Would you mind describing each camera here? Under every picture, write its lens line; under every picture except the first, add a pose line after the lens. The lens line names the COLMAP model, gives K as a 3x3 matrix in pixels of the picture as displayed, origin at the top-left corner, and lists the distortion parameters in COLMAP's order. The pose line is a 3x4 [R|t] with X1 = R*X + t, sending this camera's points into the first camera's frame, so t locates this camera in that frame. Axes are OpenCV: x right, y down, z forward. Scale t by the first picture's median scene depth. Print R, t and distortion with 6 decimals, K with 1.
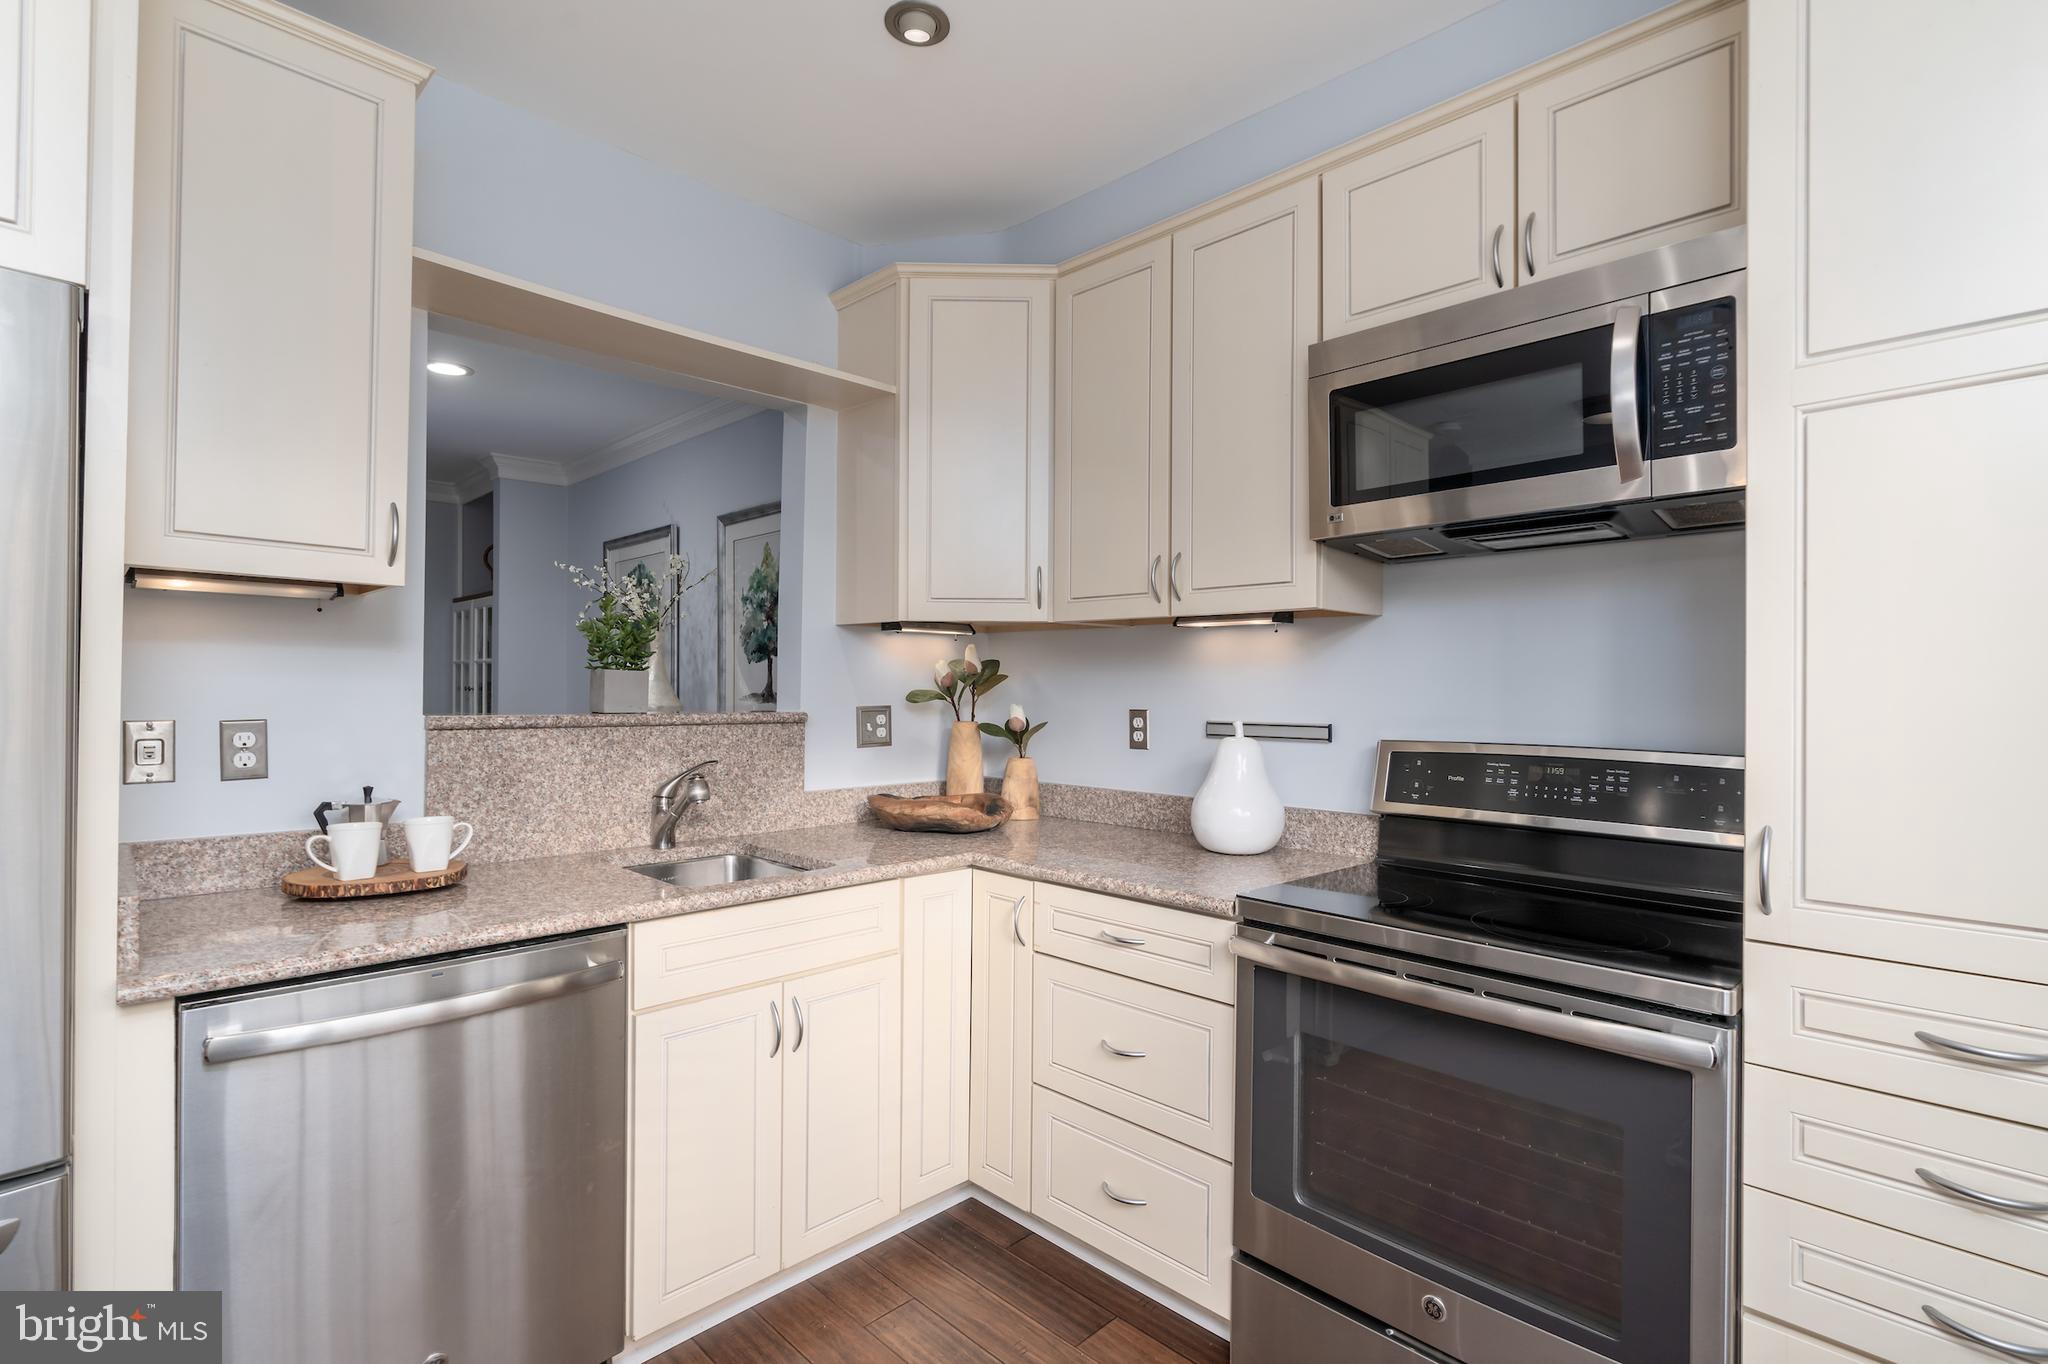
lens RADIAL K [[929.1, 0, 1027.3], [0, 929.1, 670.6], [0, 0, 1]] dist [-0.005891, 0.000632]
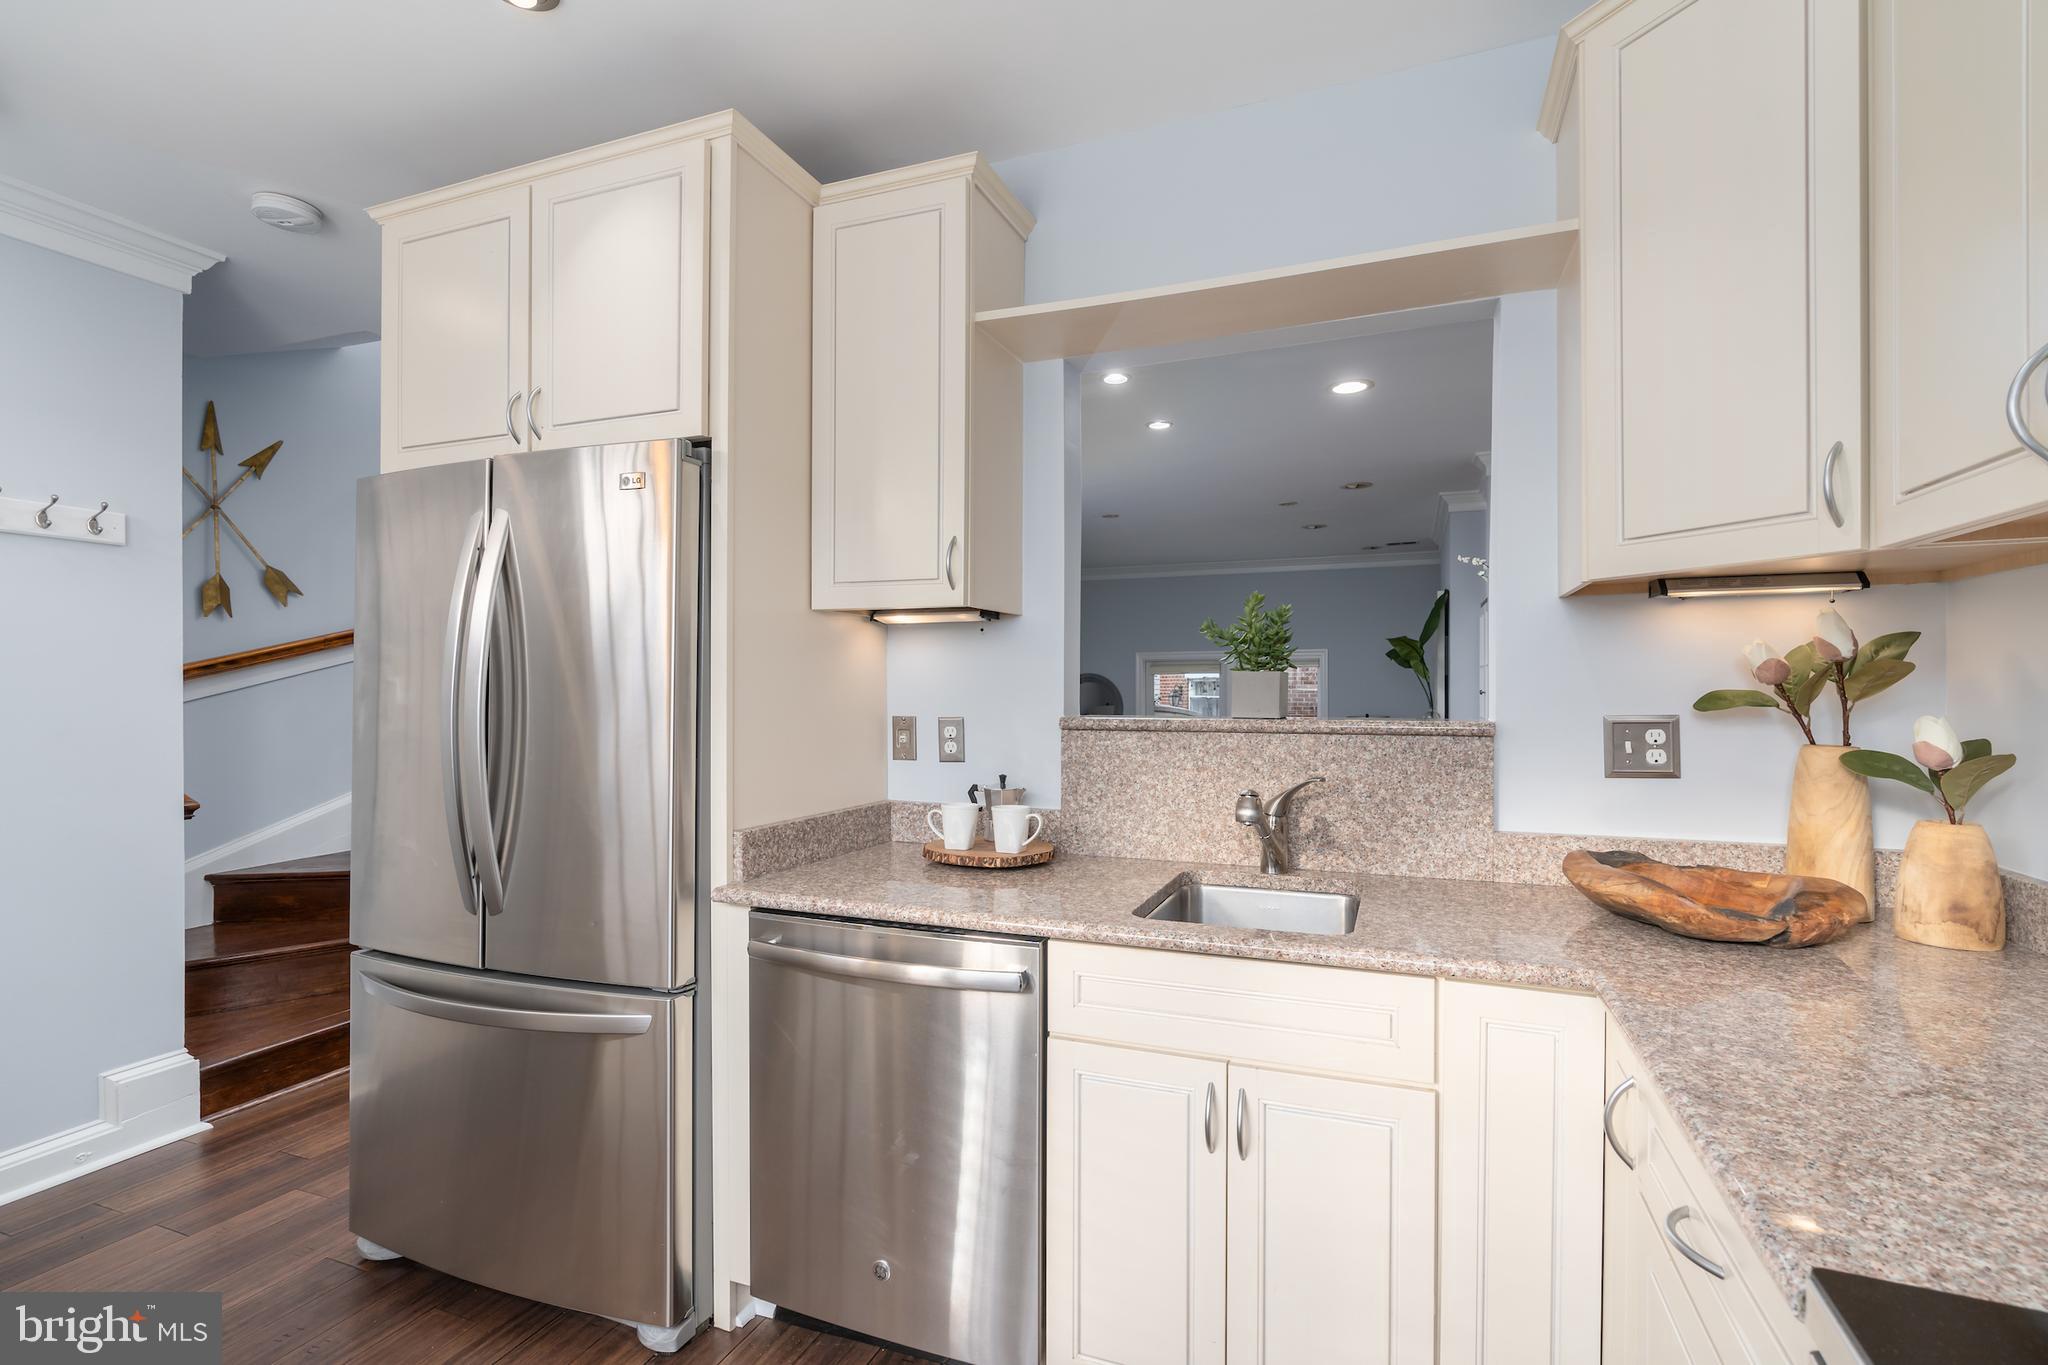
lens RADIAL K [[921.3, 0, 1032.9], [0, 921.3, 681.9], [0, 0, 1]] dist [-0.003418, 0.001155]
pose [[0.409968, -0.016767, -0.911946, 0.293865], [0.023695, 0.999689, -0.007728, 0.011297], [0.911792, -0.018440, 0.410238, 0.410221]]
